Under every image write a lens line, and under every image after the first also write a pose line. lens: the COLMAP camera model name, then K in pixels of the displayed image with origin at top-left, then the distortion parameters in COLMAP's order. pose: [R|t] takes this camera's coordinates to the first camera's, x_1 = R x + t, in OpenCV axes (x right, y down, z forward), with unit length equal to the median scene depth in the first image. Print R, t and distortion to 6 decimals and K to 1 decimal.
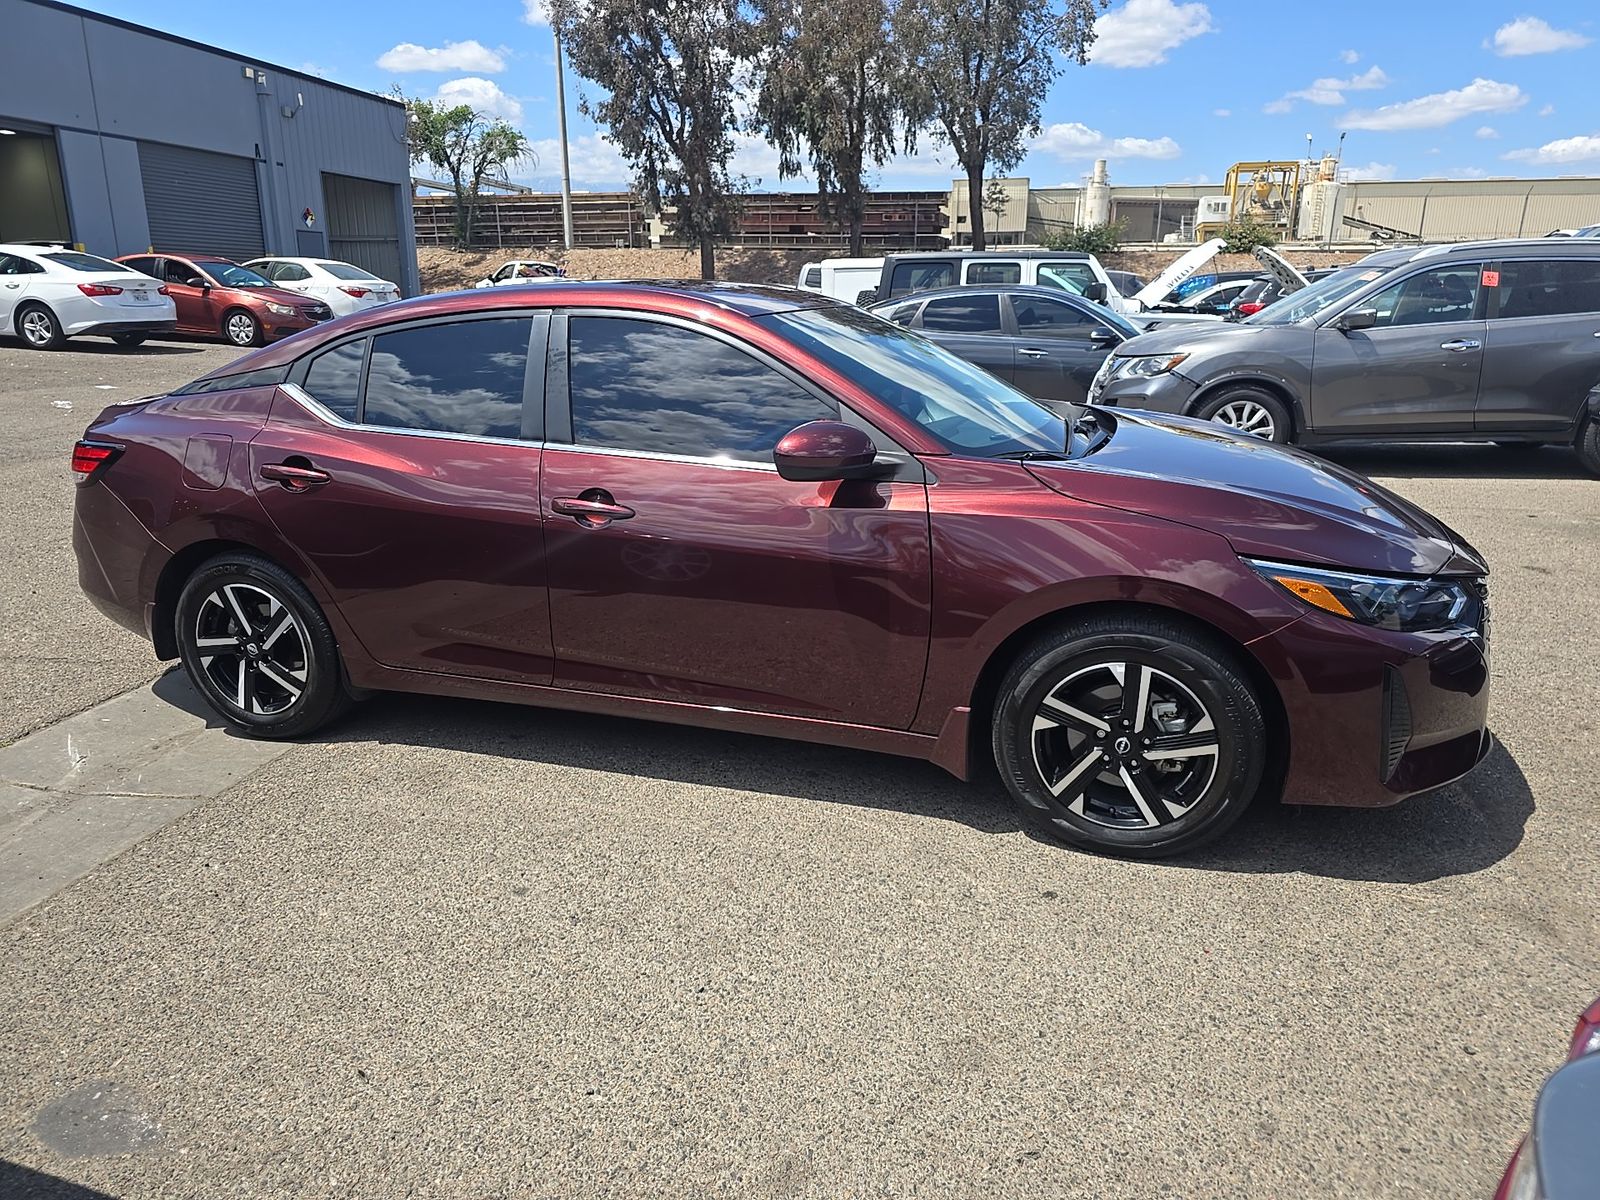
lens RADIAL K [[1093.8, 0, 793.0], [0, 1093.8, 600.2], [0, 0, 1]] dist [0.044729, -0.040560]
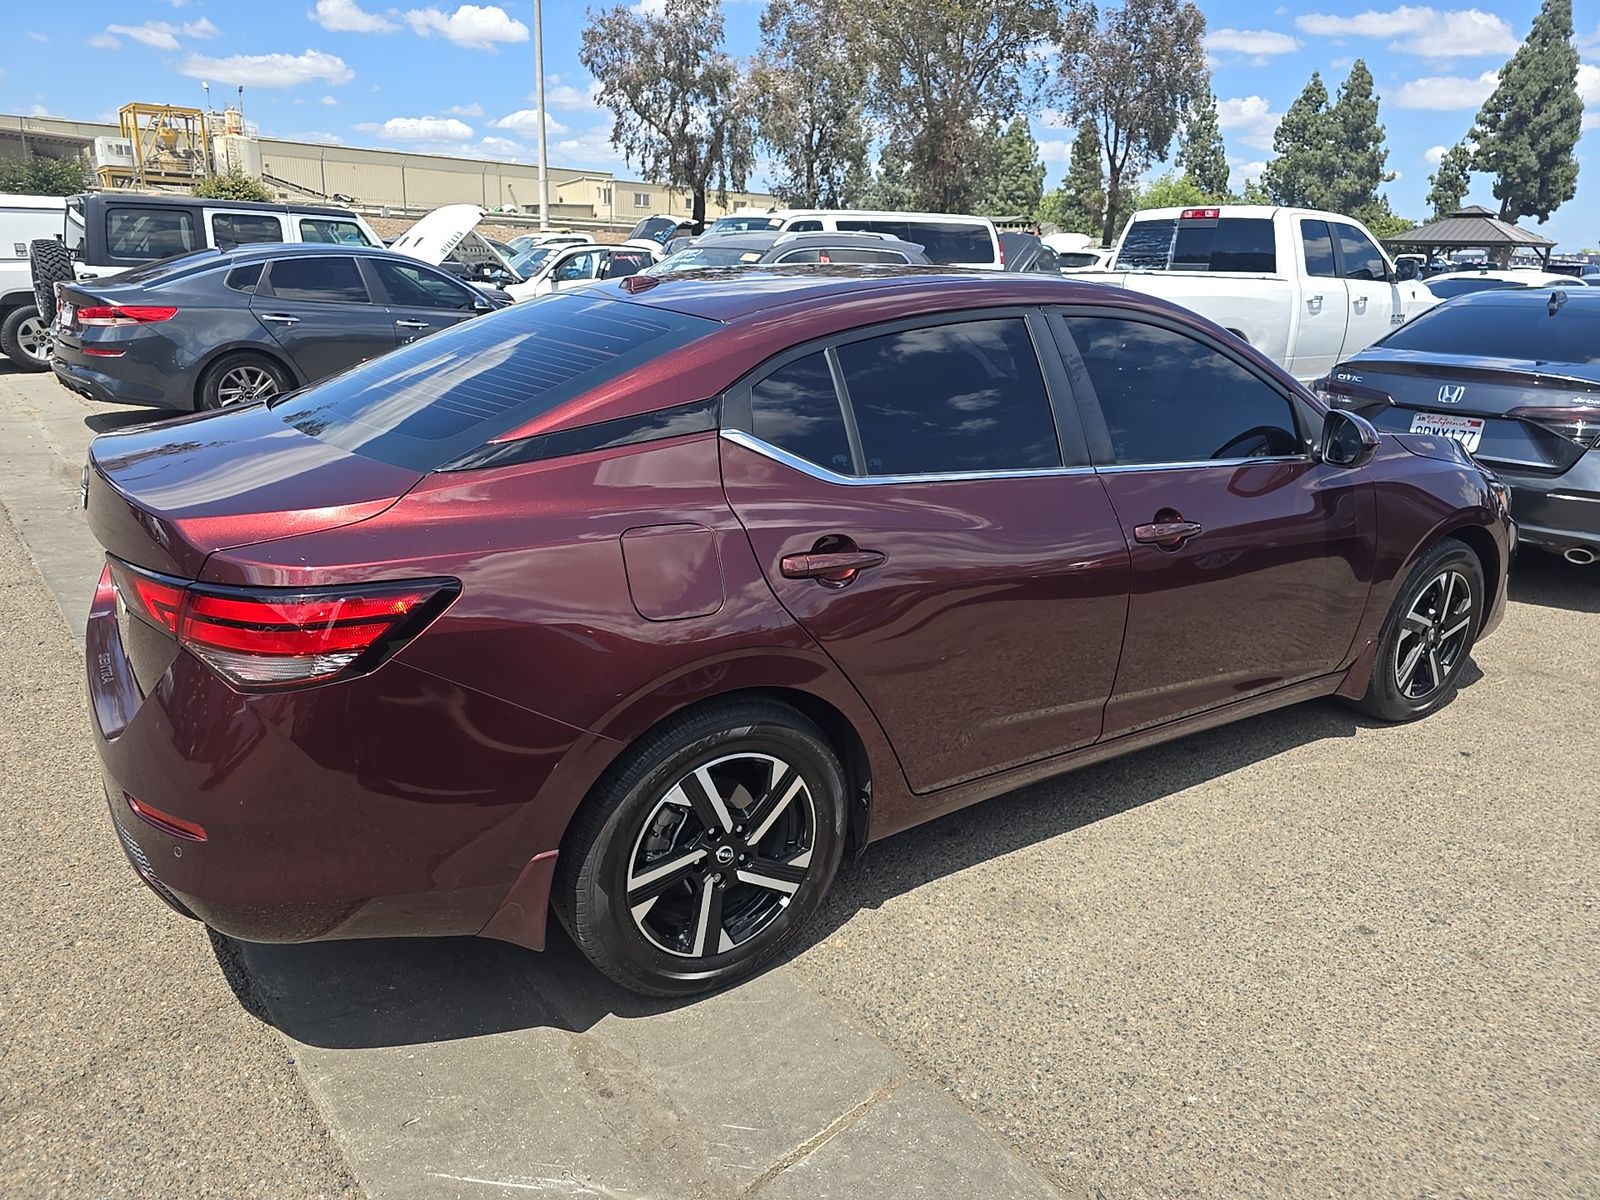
lens RADIAL K [[1093.8, 0, 793.0], [0, 1093.8, 600.2], [0, 0, 1]] dist [0.044729, -0.040560]
pose [[0.612764, -0.211781, 0.761360, -0.266228], [0.183976, 0.975181, 0.123189, -0.048637], [-0.768552, 0.064586, 0.636519, 0.164975]]
